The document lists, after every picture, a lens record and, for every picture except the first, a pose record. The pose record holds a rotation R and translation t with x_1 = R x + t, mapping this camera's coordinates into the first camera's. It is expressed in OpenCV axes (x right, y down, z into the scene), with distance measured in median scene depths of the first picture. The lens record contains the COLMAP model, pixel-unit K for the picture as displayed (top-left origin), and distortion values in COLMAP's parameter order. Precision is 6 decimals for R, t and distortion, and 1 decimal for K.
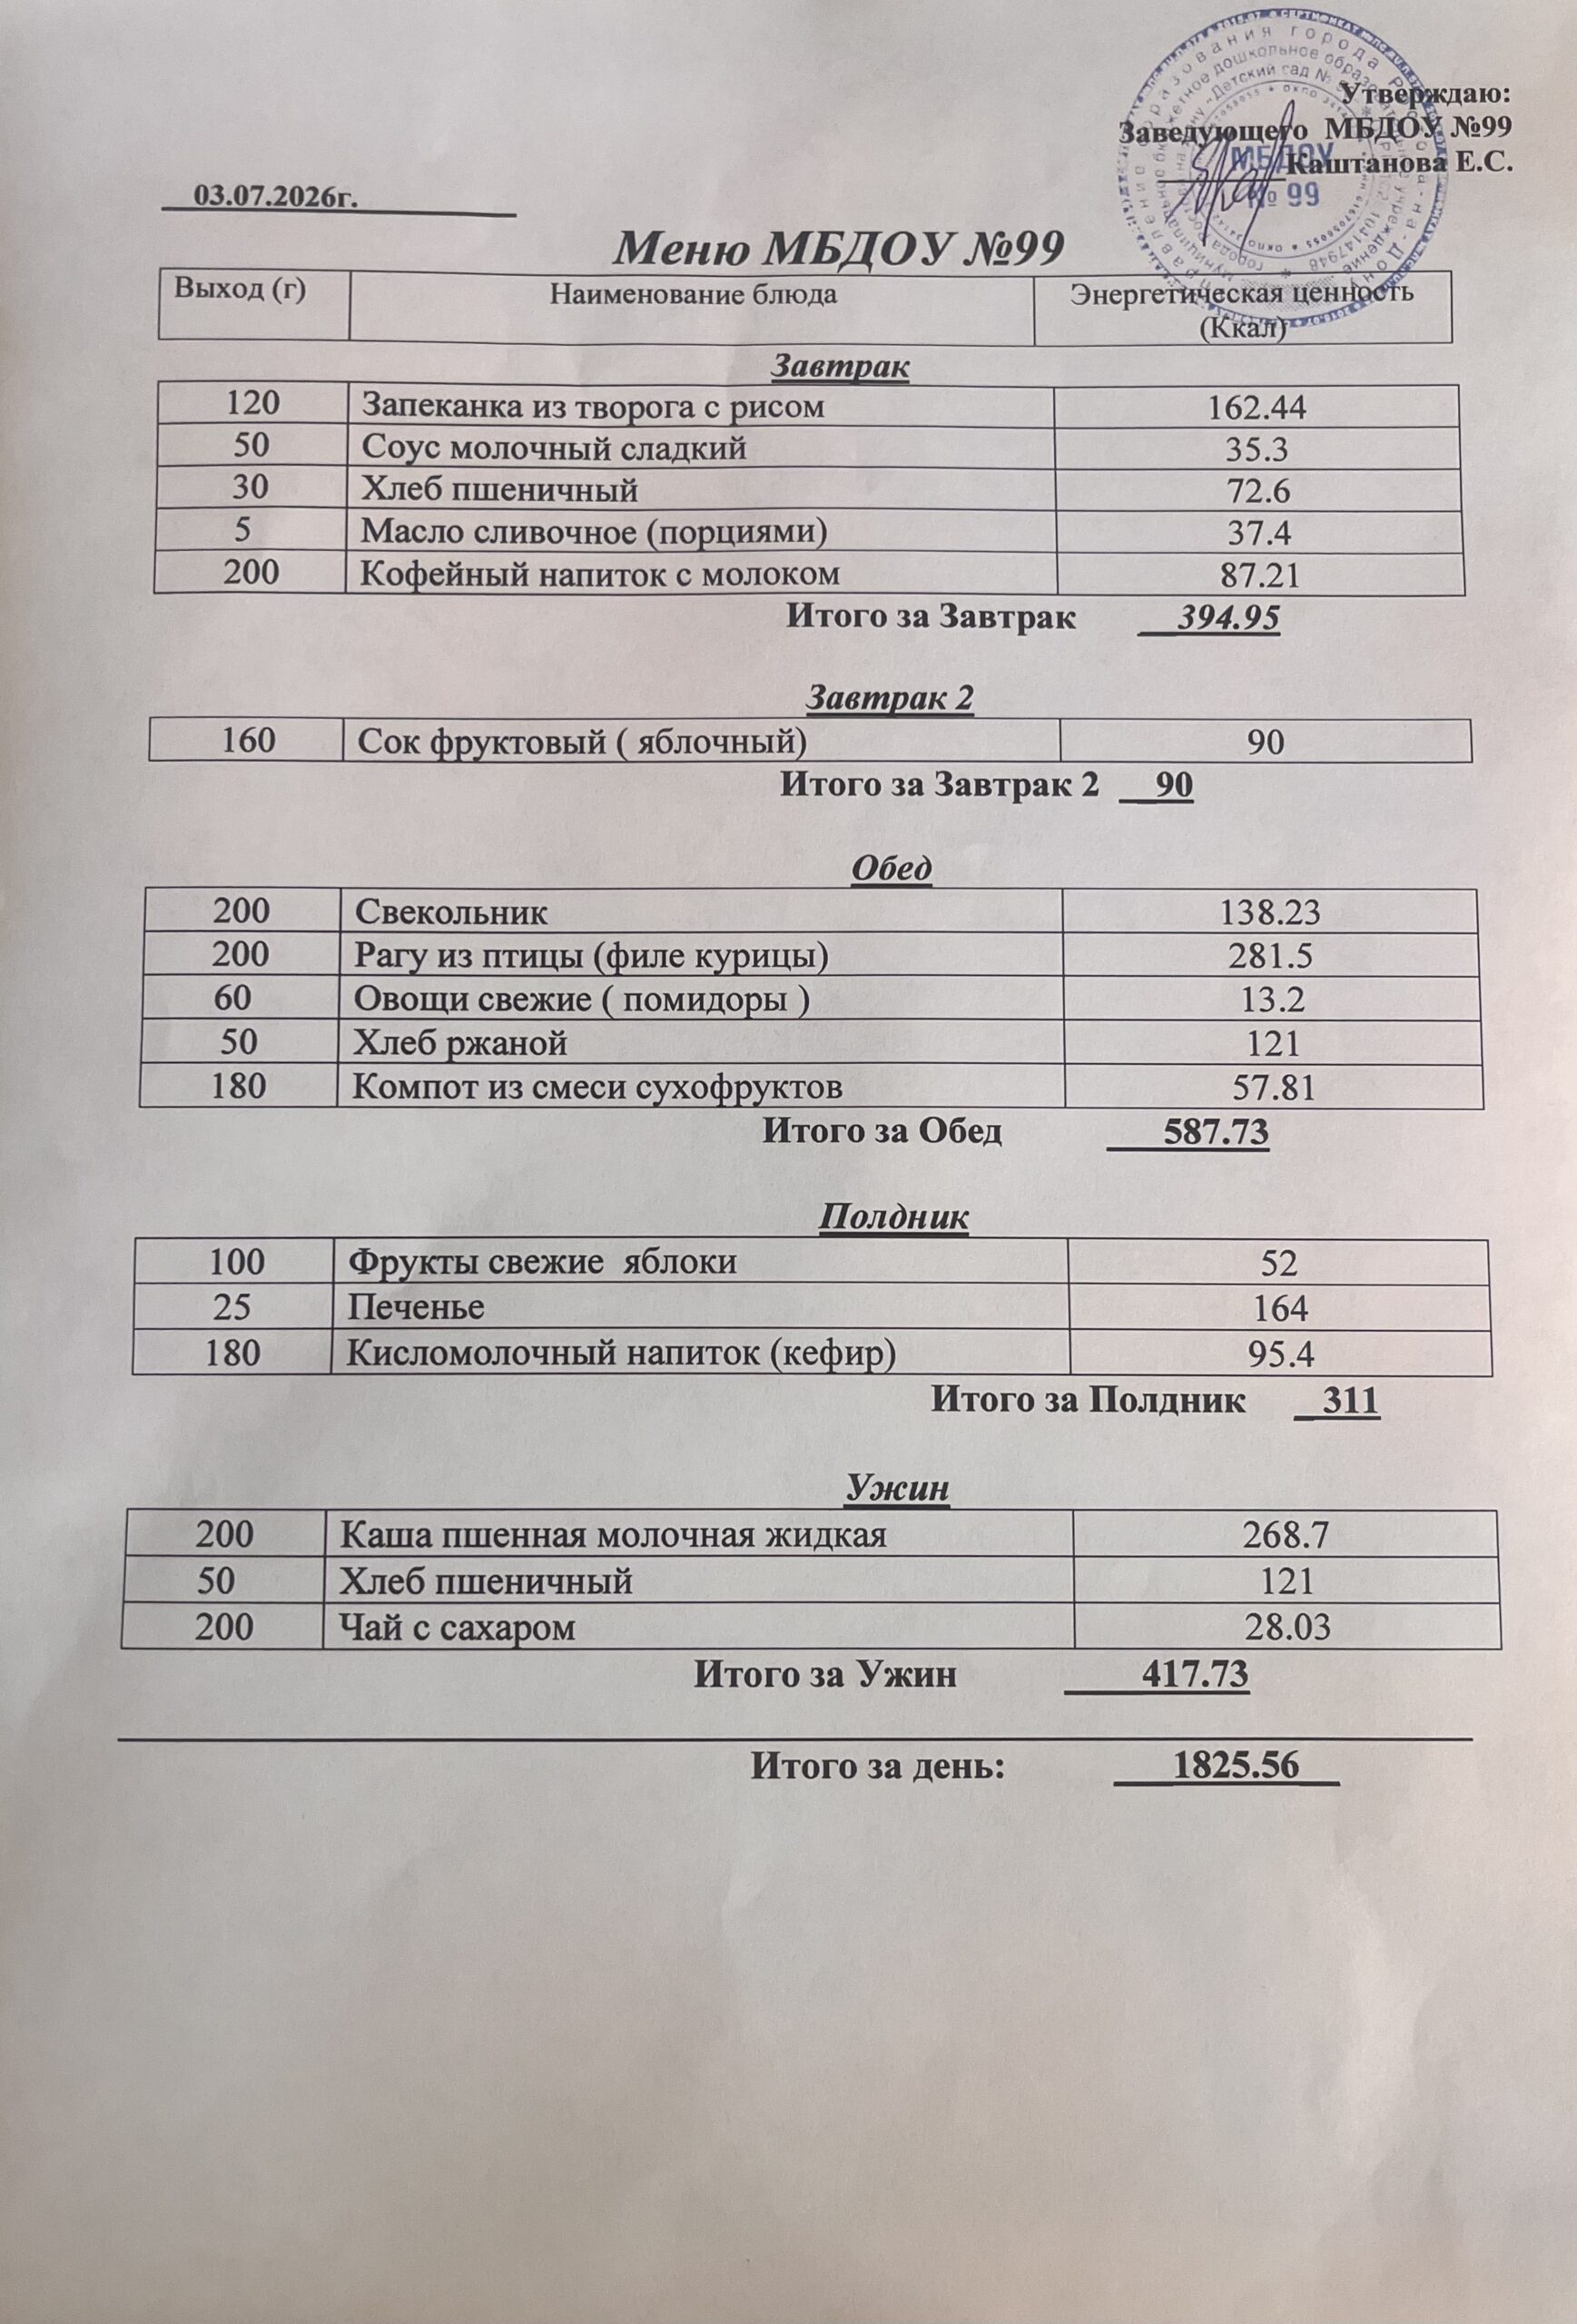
lens RADIAL K [[1737.8, 0, 790.1], [0, 1737.8, 1174.2], [0, 0, 1]] dist [0.002329, 0.030196]
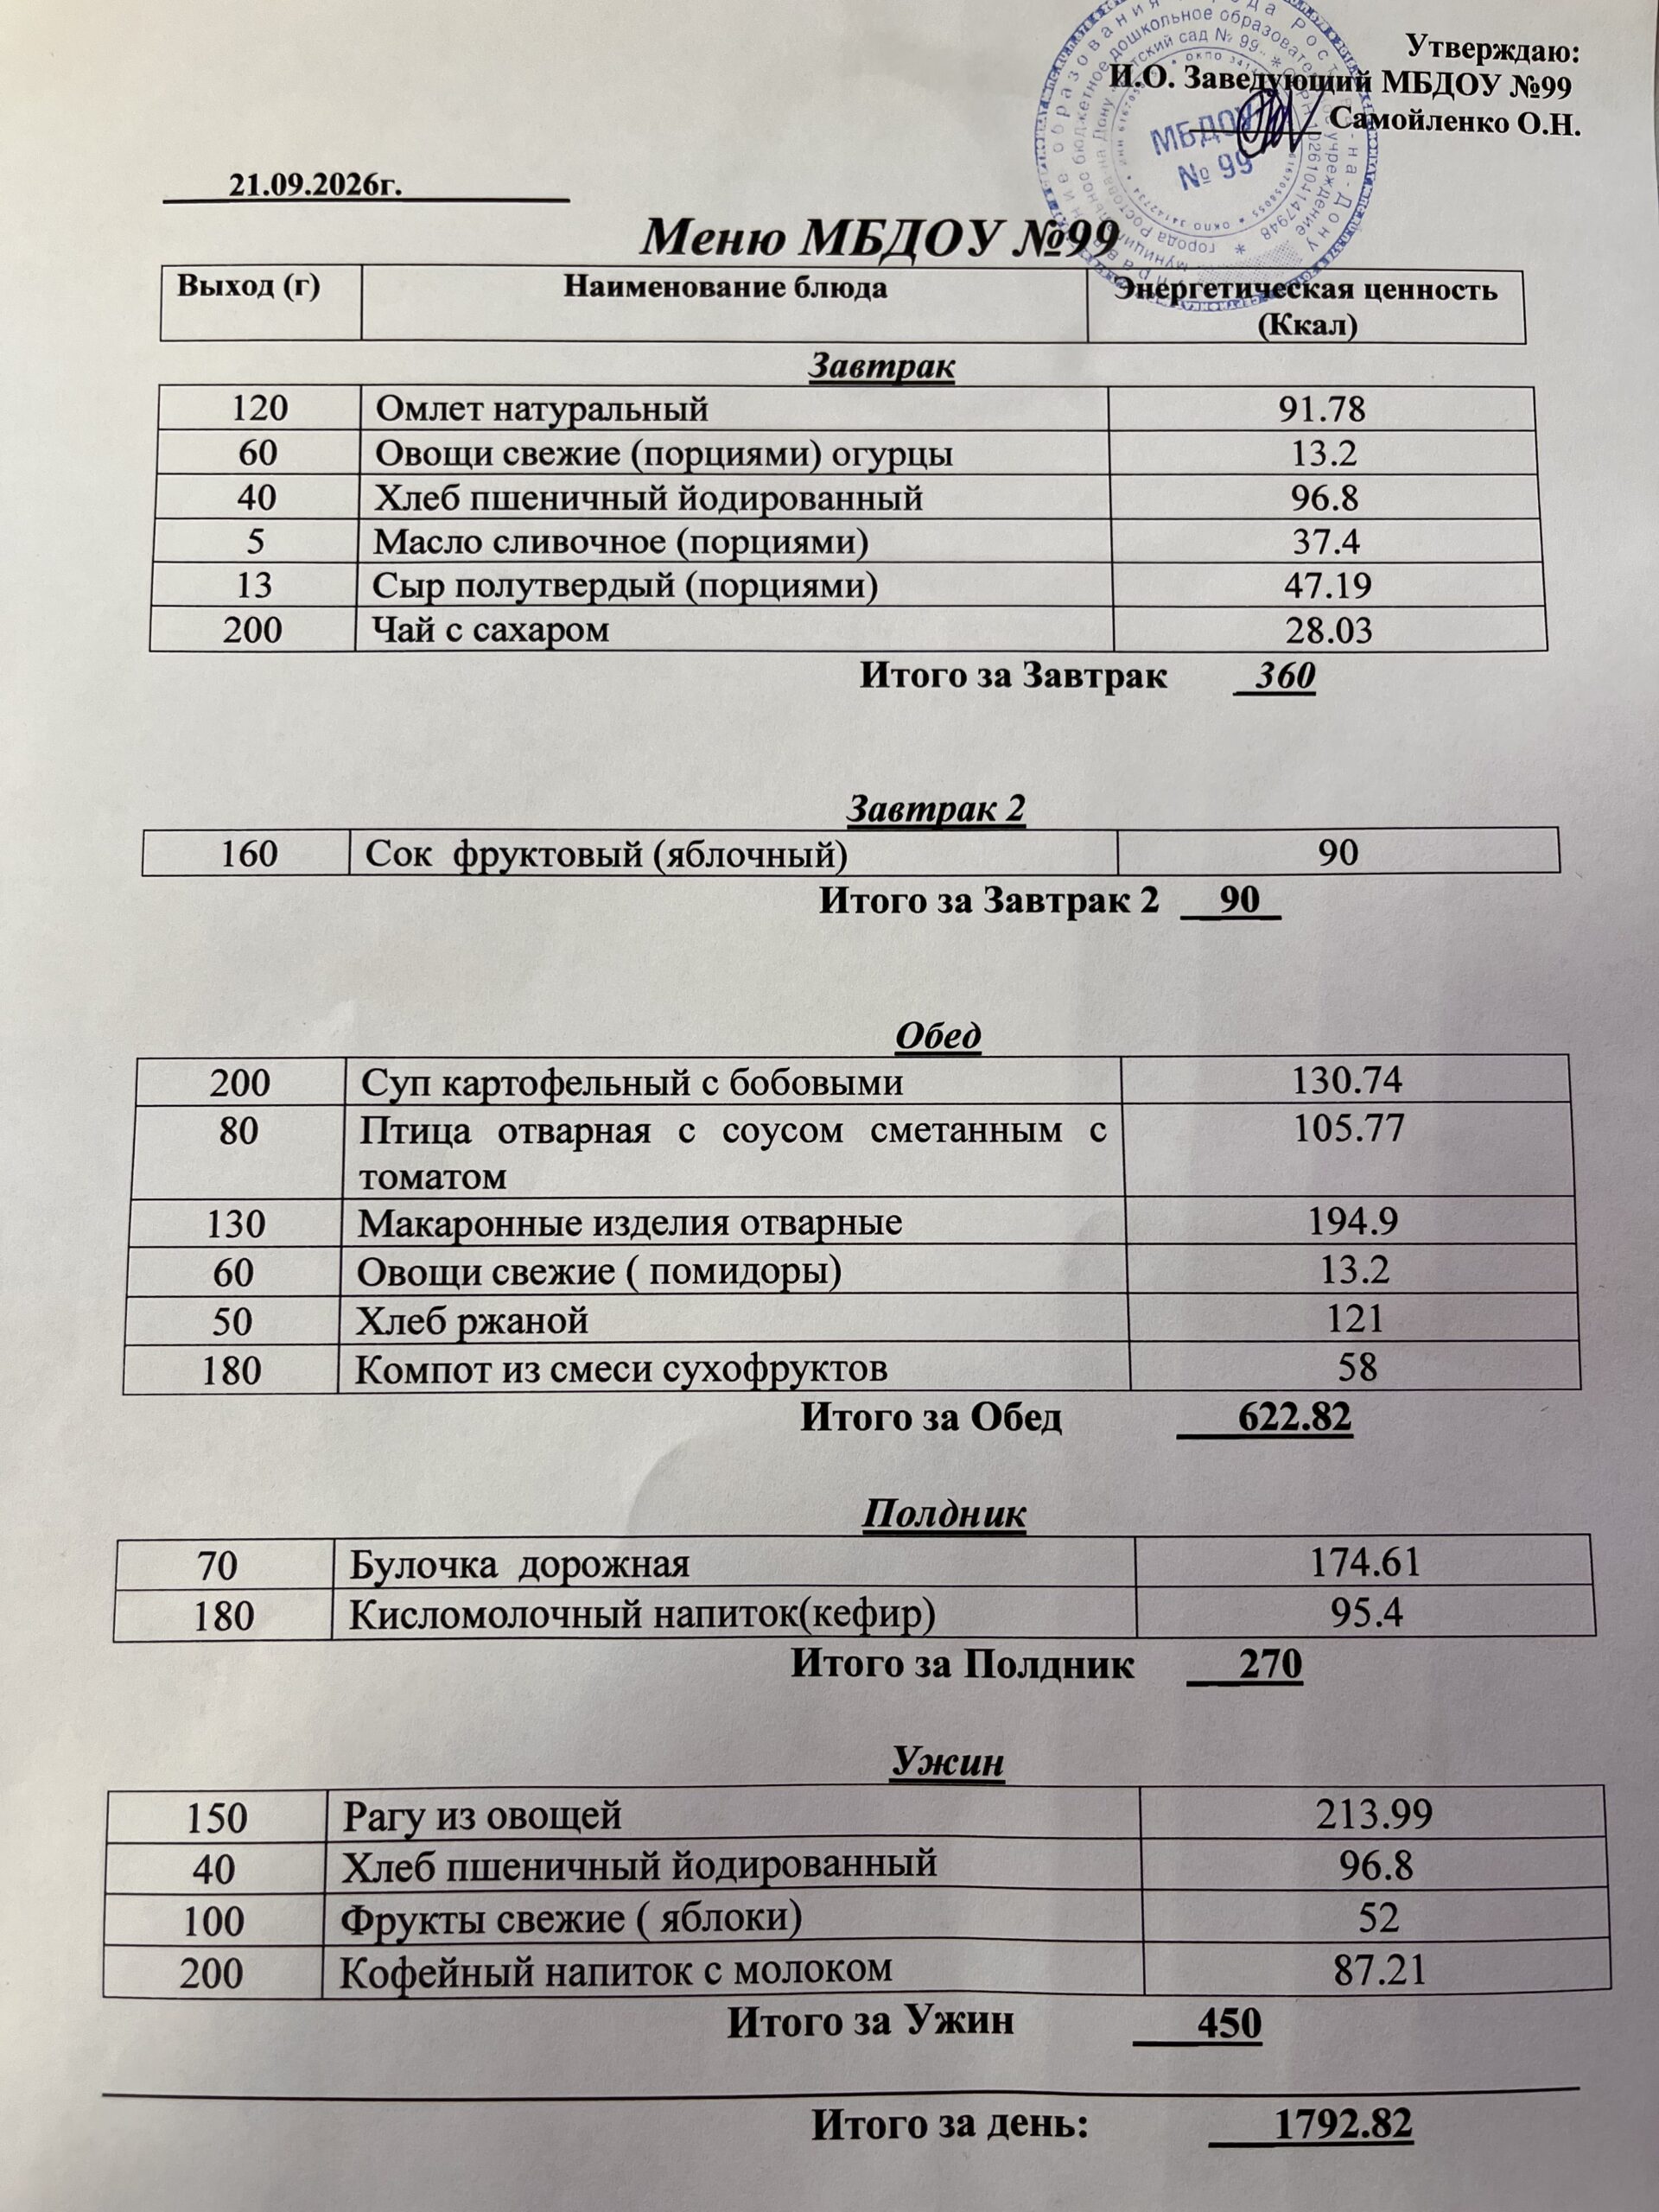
lens RADIAL K [[1848.5, 0, 822.1], [0, 1848.5, 1091.2], [0, 0, 1]] dist [0.029186, -0.020381]
pose [[0.999991, -0.001431, -0.003909, -0.000412], [0.001335, 0.999701, -0.024406, -0.124246], [0.003943, 0.024401, 0.999694, 0.010743]]
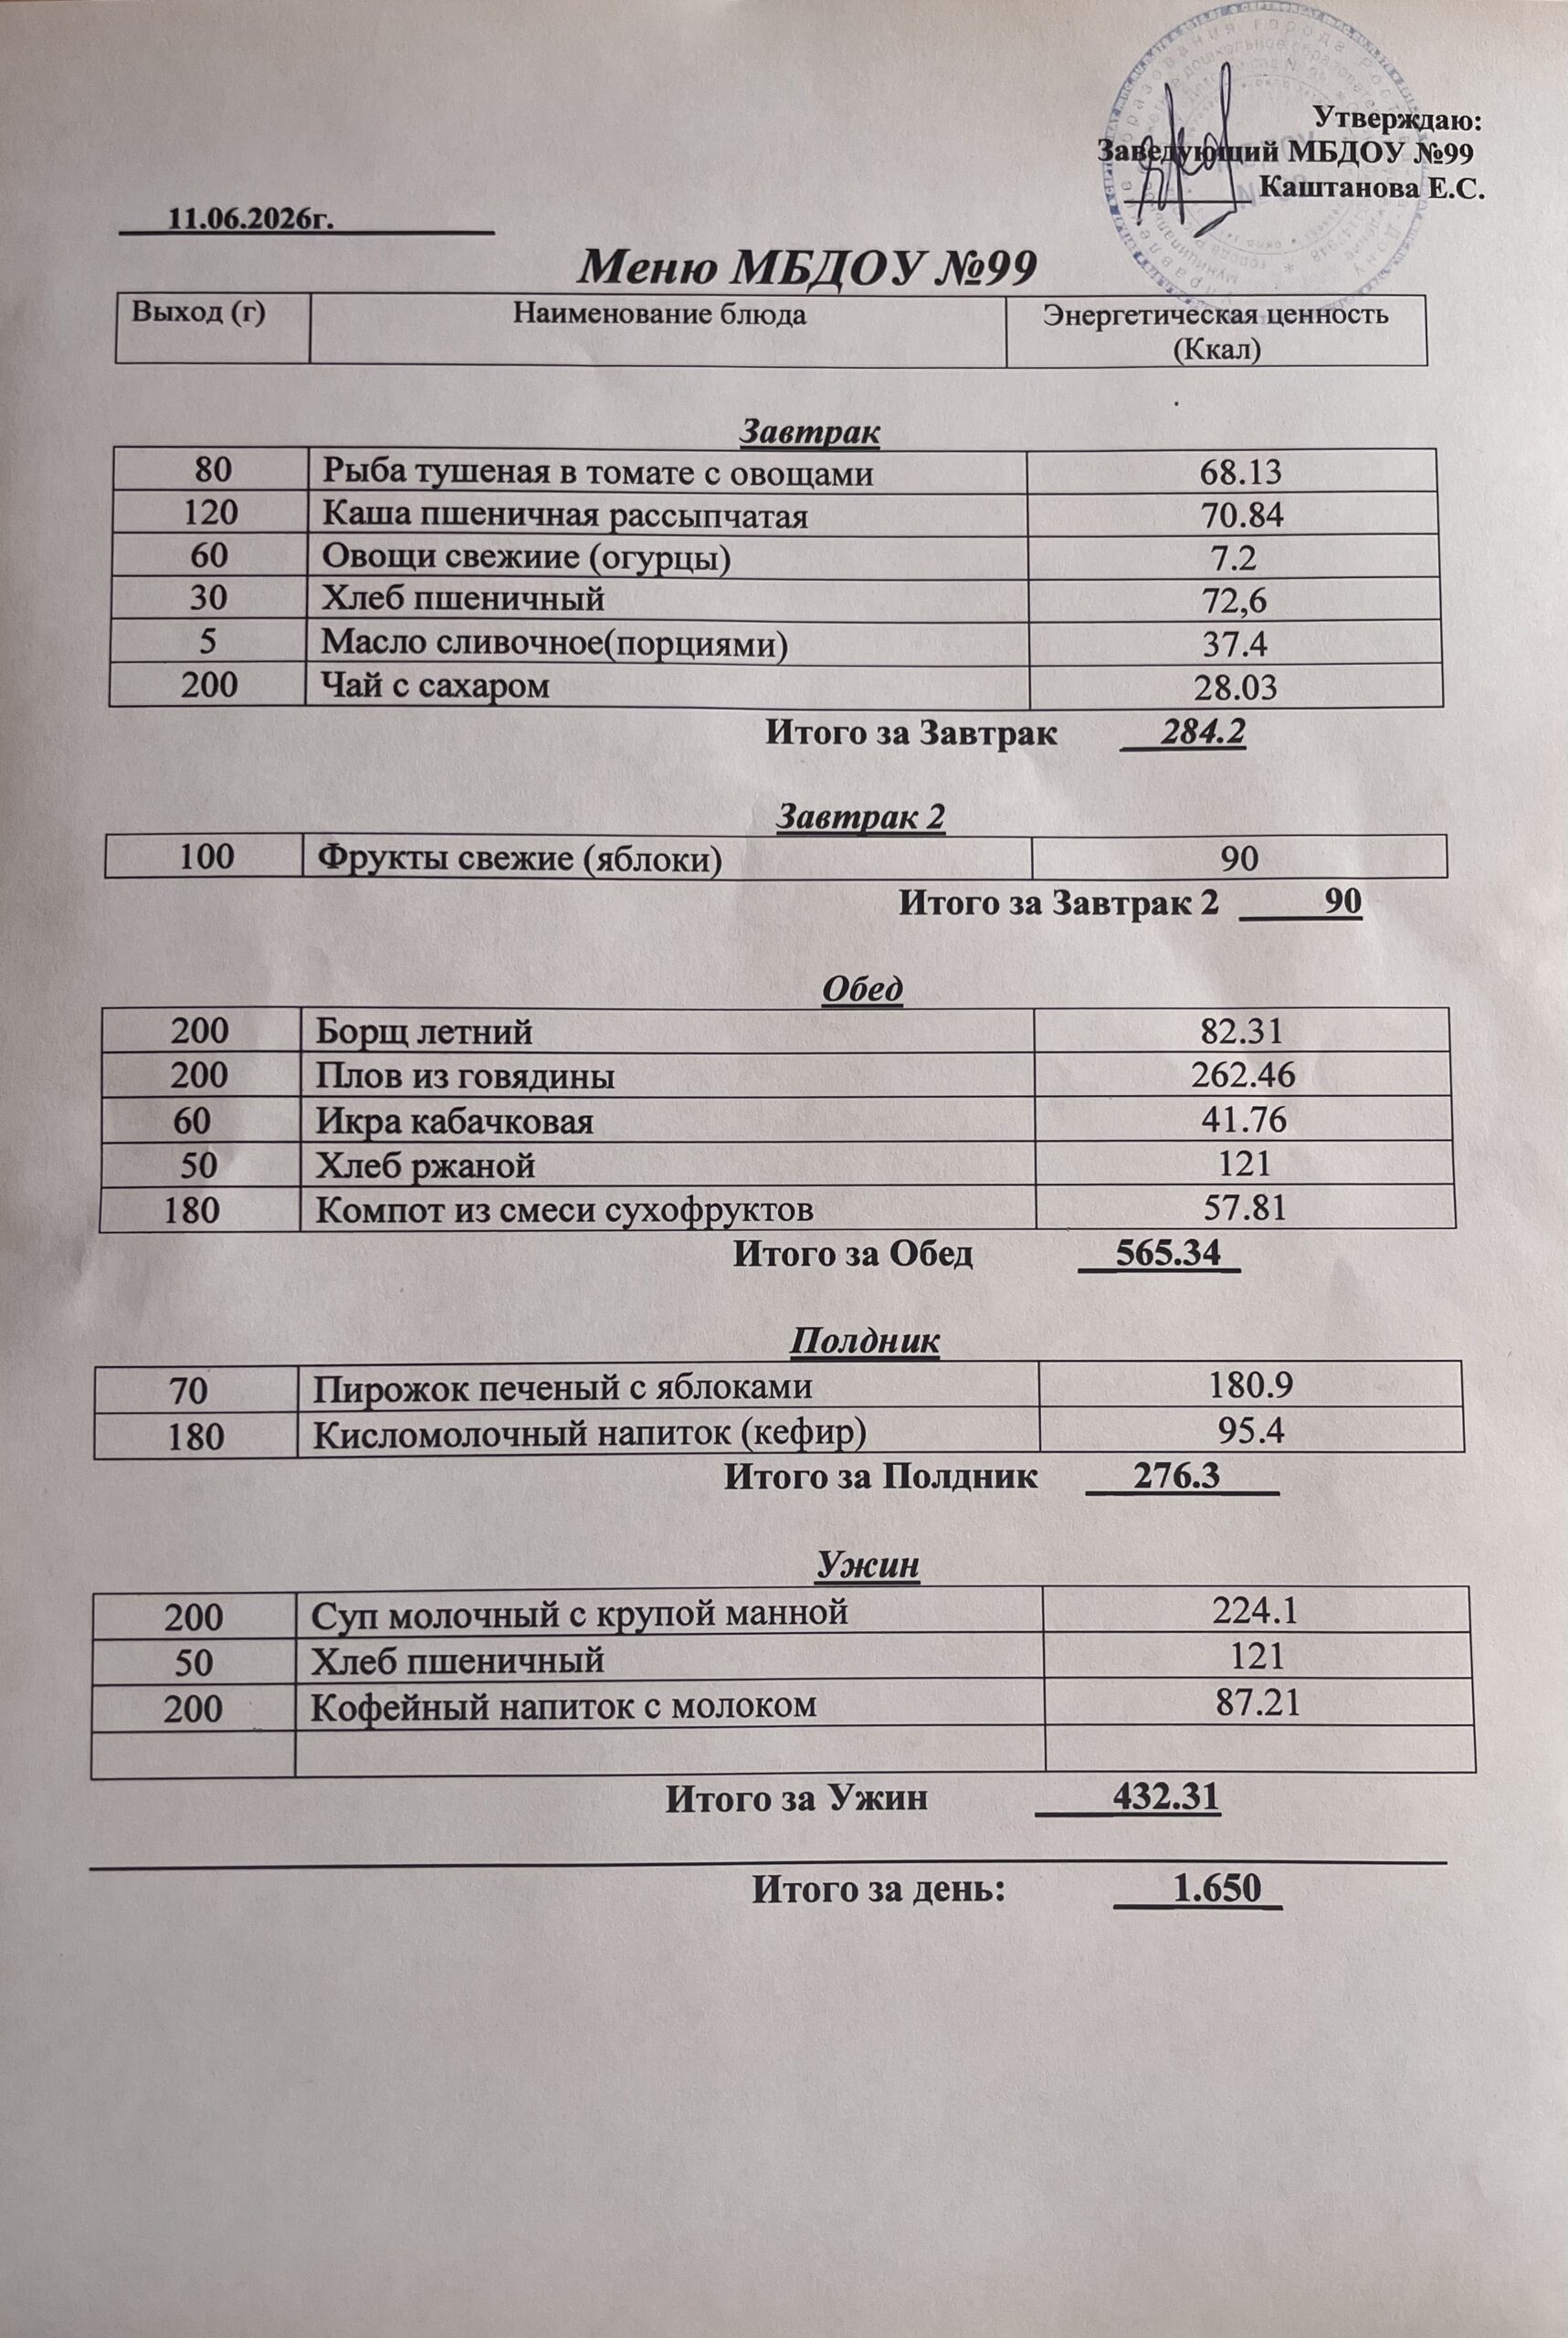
lens RADIAL K [[1743.3, 0, 782.7], [0, 1743.3, 1185.6], [0, 0, 1]] dist [0.002535, -0.008882]
pose [[0.999914, -0.002162, 0.012913, -0.000015], [0.001823, 0.999654, 0.026256, -0.065968], [-0.012965, -0.026230, 0.999572, 0.004408]]
